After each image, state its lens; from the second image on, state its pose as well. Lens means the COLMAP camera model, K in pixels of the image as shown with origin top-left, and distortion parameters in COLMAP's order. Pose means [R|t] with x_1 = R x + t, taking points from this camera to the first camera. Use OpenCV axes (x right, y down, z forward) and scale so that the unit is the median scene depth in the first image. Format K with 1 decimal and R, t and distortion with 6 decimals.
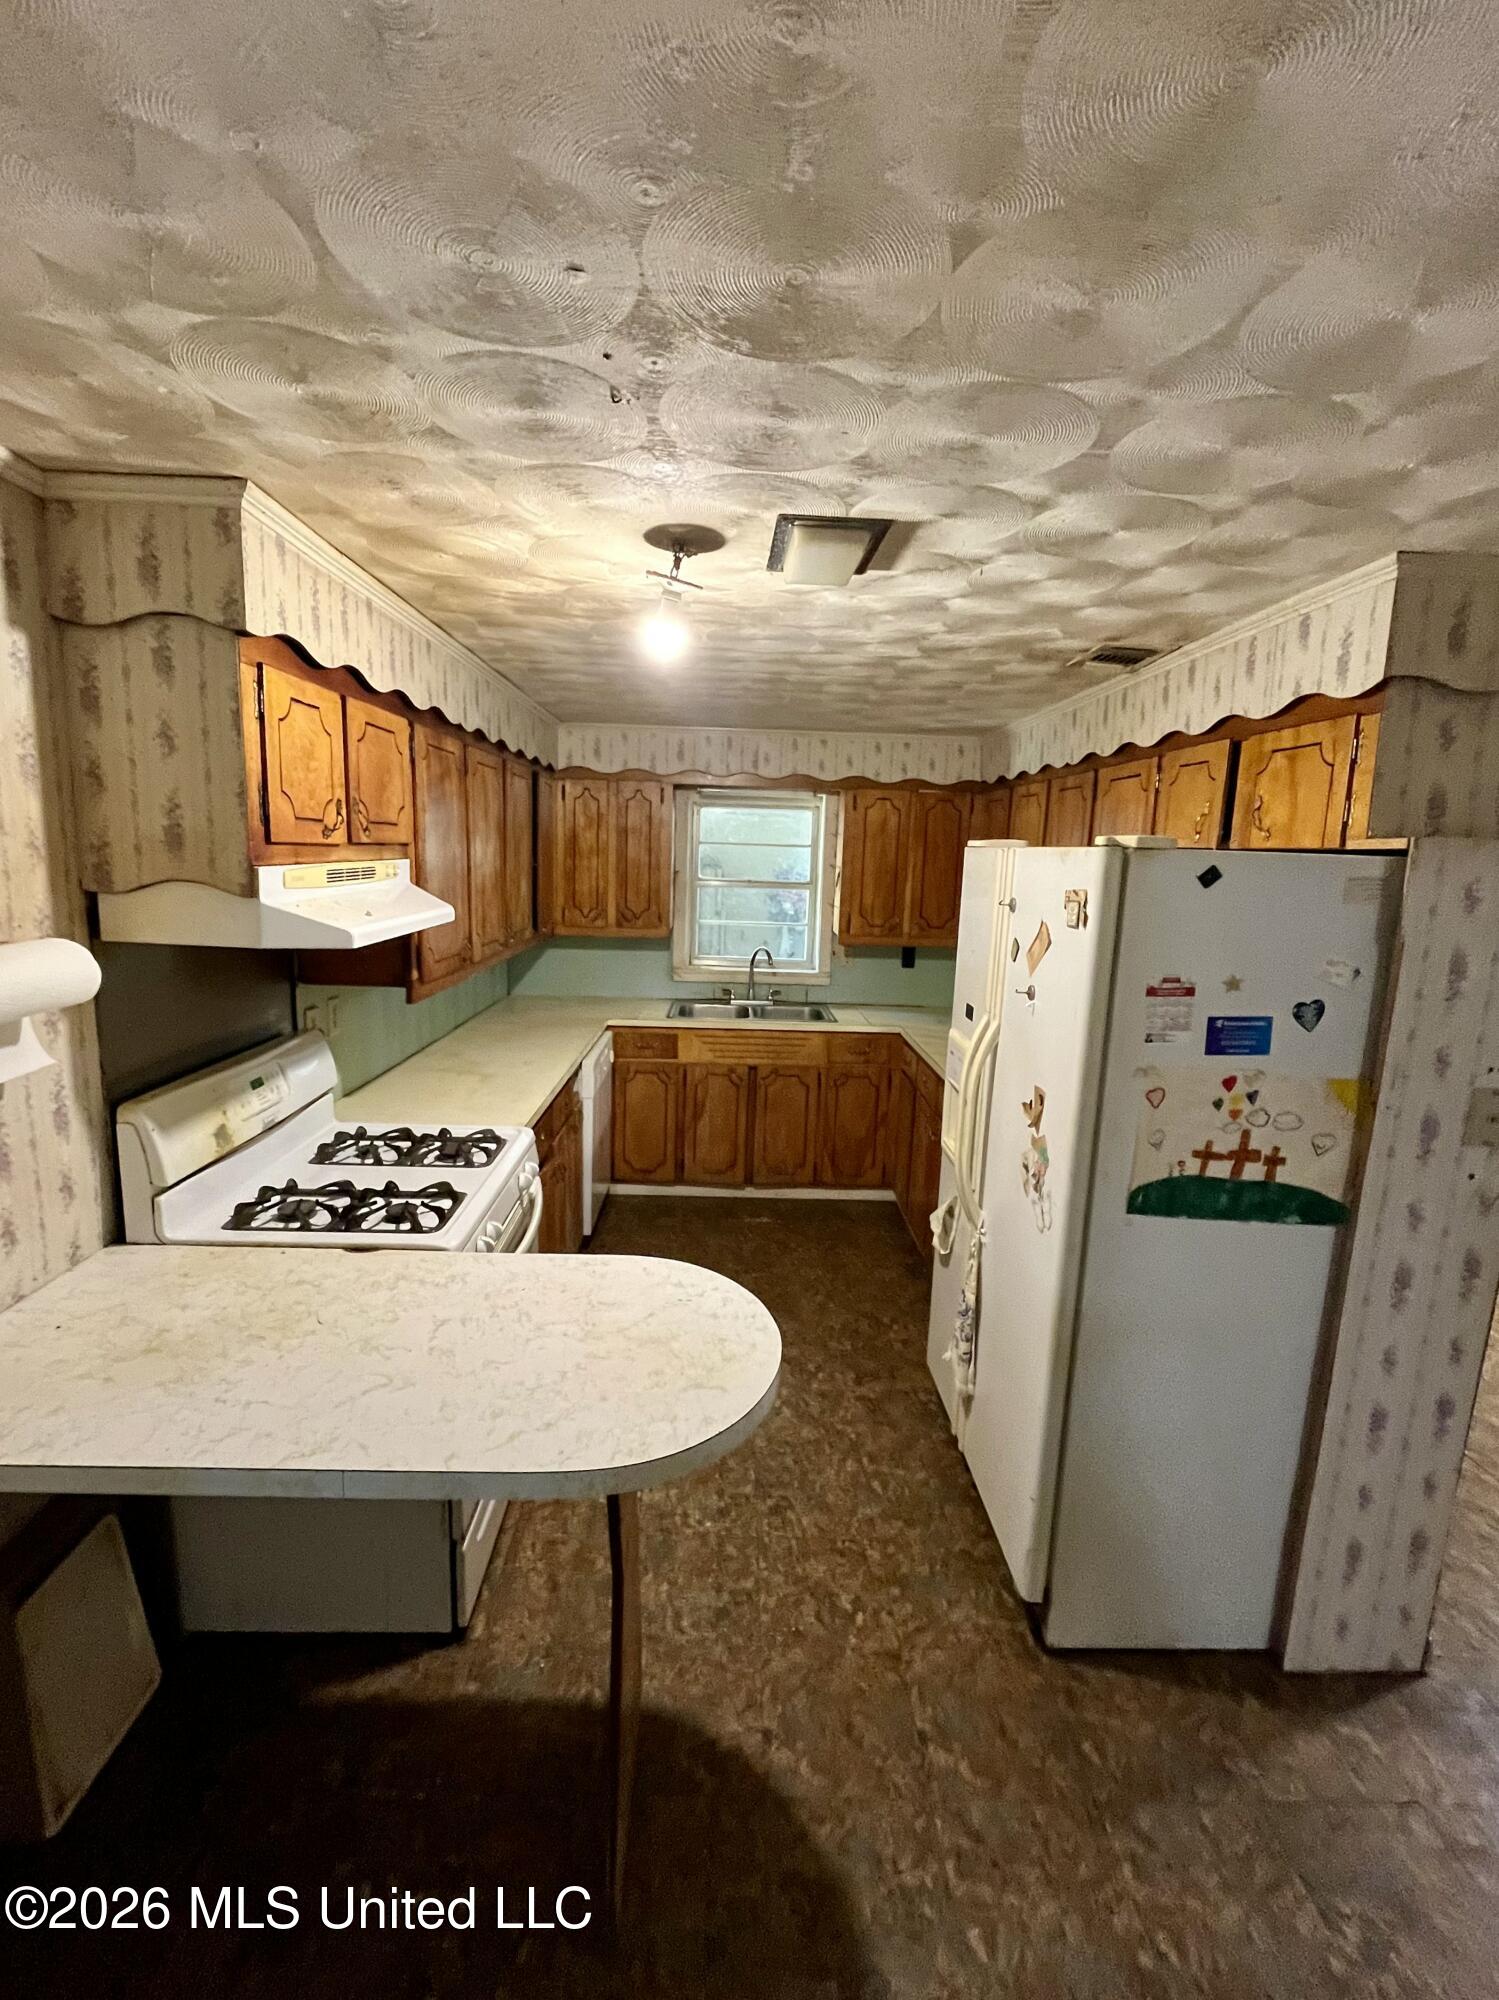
lens RADIAL K [[865.5, 0, 744.0], [0, 865.5, 992.5], [0, 0, 1]] dist [-0.000884, 0.000099]
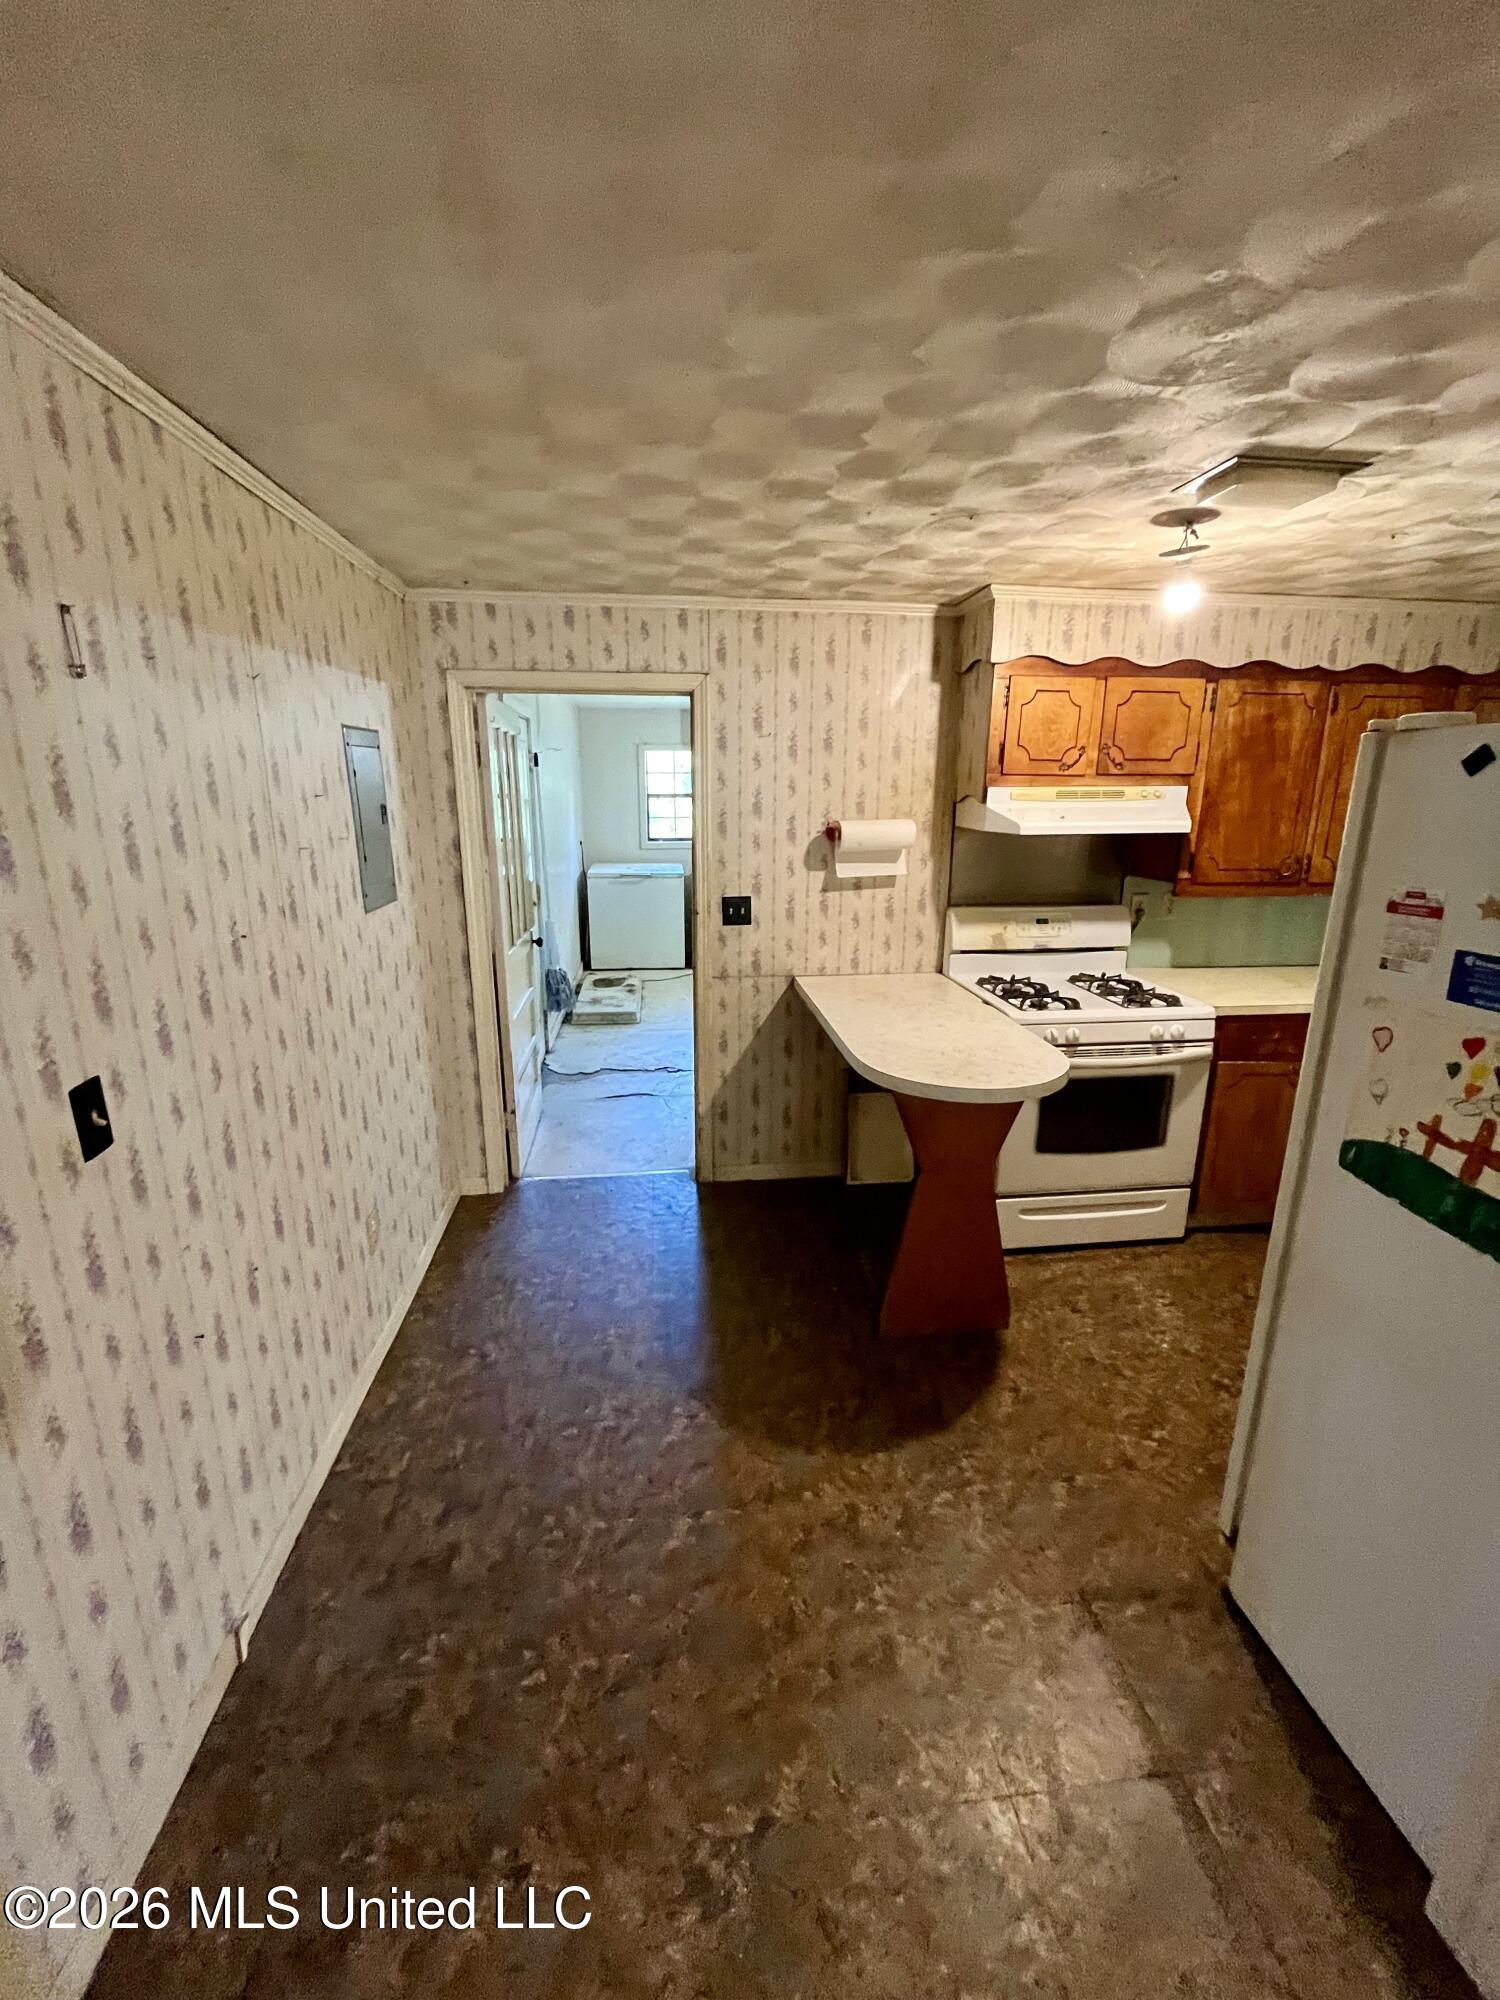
lens RADIAL K [[805.7, 0, 747.5], [0, 805.7, 993.9], [0, 0, 1]] dist [-0.004026, 0.000006]
pose [[0.096860, 0.216602, -0.971443, 1.143117], [-0.160415, 0.966669, 0.199543, 0.024285], [0.982286, 0.136506, 0.128378, 0.297831]]
